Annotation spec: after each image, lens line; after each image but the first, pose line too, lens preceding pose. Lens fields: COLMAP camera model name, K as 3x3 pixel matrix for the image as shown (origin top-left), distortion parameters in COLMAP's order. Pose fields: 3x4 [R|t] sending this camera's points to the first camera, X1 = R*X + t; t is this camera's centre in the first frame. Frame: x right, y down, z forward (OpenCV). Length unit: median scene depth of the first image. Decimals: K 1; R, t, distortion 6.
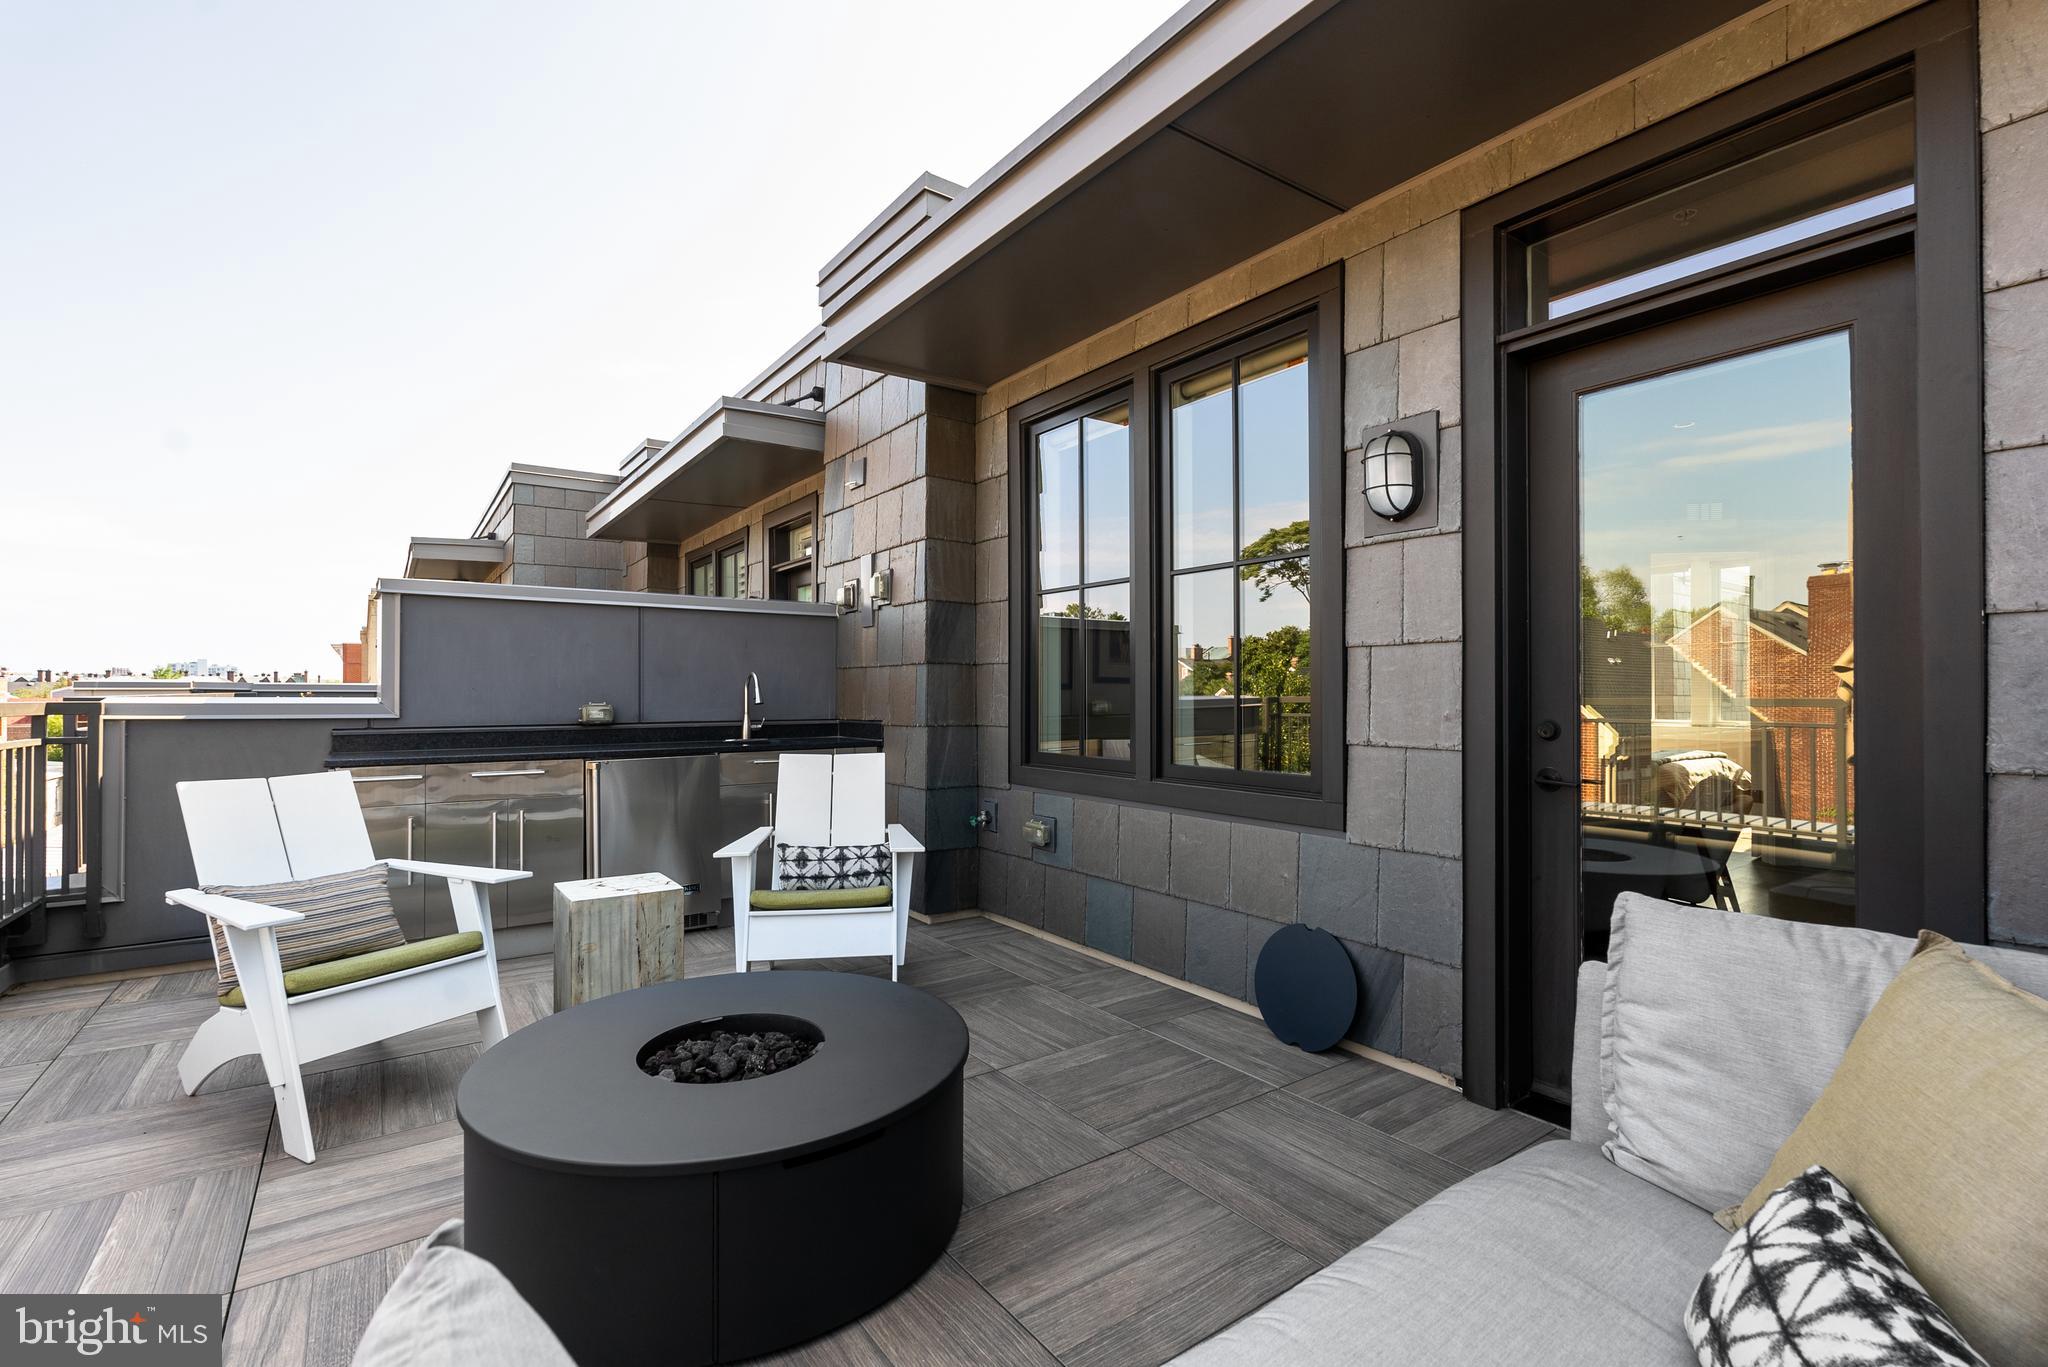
lens RADIAL K [[918.7, 0, 1030.0], [0, 918.7, 684.6], [0, 0, 1]] dist [-0.002722, 0.000858]
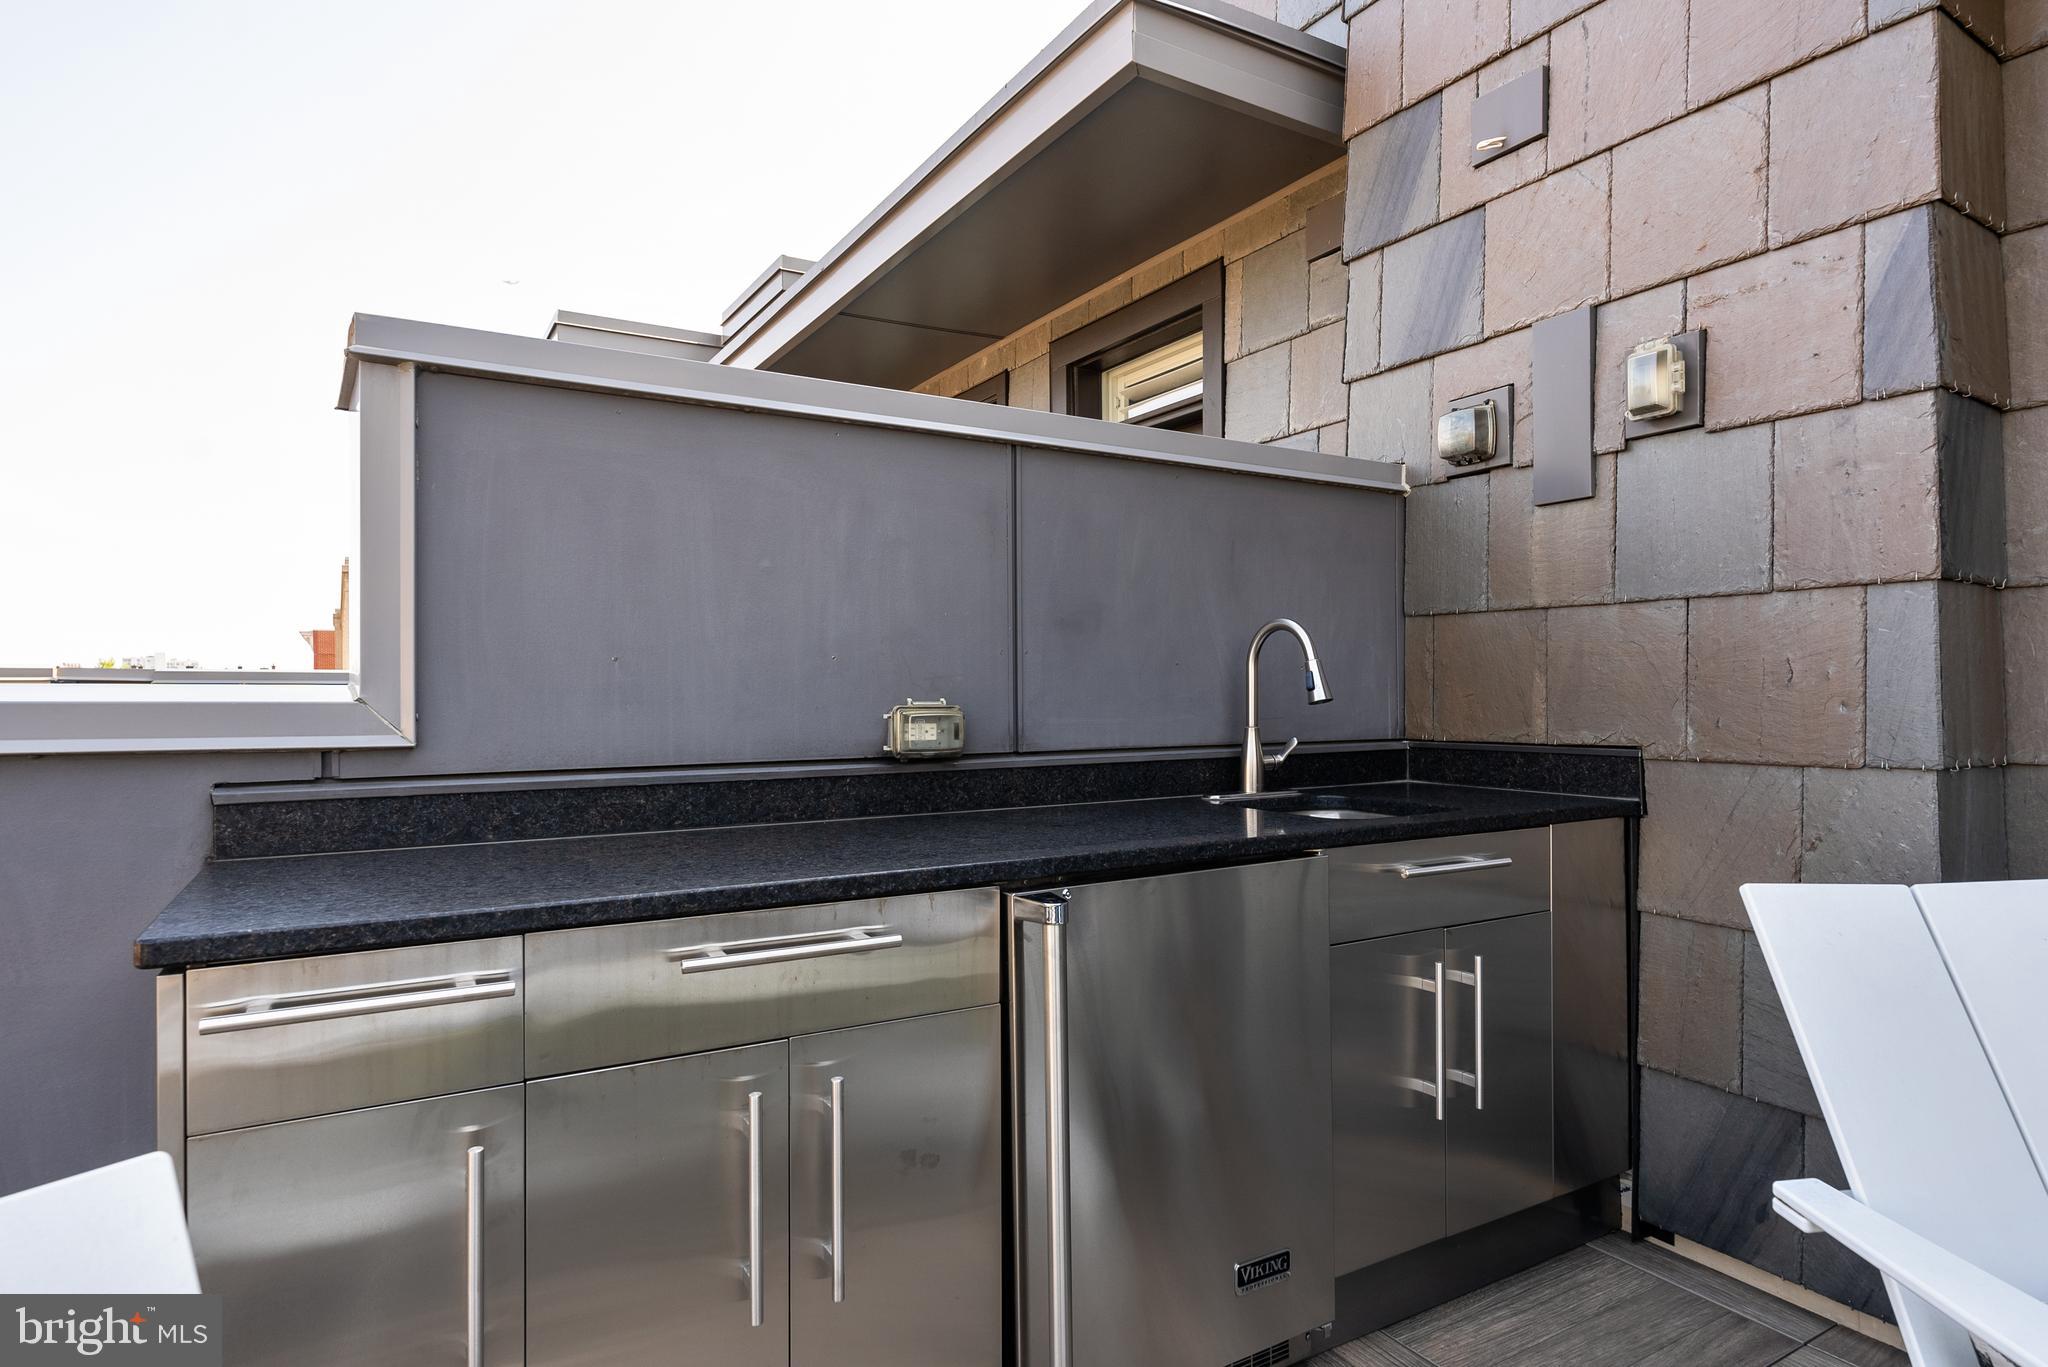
lens RADIAL K [[1105.3, 0, 1021.8], [0, 1105.3, 694.0], [0, 0, 1]] dist [-0.014426, 0.003288]
pose [[0.997365, -0.001722, -0.072525, -0.372596], [0.002633, 0.999919, 0.012454, 0.011226], [0.072498, -0.012612, 0.997289, 0.525903]]
